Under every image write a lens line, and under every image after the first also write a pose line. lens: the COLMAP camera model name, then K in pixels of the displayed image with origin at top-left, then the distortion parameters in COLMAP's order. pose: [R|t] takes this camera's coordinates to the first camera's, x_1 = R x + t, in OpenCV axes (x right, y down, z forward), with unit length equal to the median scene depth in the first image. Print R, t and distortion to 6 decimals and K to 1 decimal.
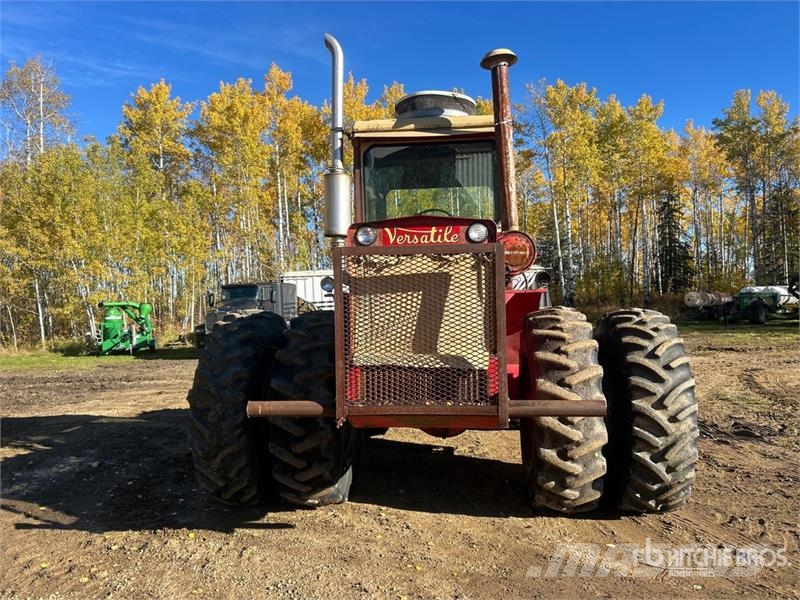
lens RADIAL K [[604.4, 0, 398.4], [0, 604.4, 298.6], [0, 0, 1]] dist [0.048827, -0.051381]
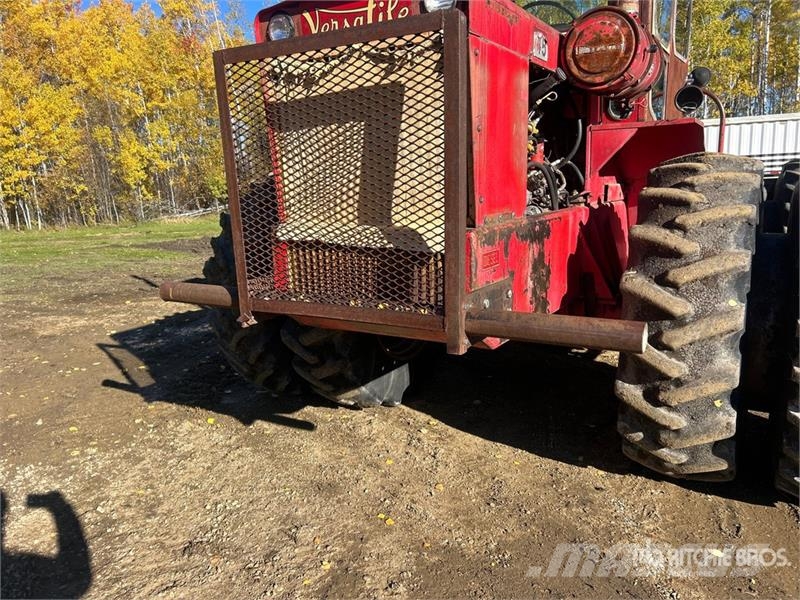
lens RADIAL K [[598.6, 0, 400.7], [0, 598.6, 303.4], [0, 0, 1]] dist [0.067097, -0.066881]
pose [[0.904792, 0.075270, -0.419148, 0.280458], [0.018516, 0.976372, 0.215304, 0.031498], [0.425450, -0.202566, 0.882020, 0.369464]]
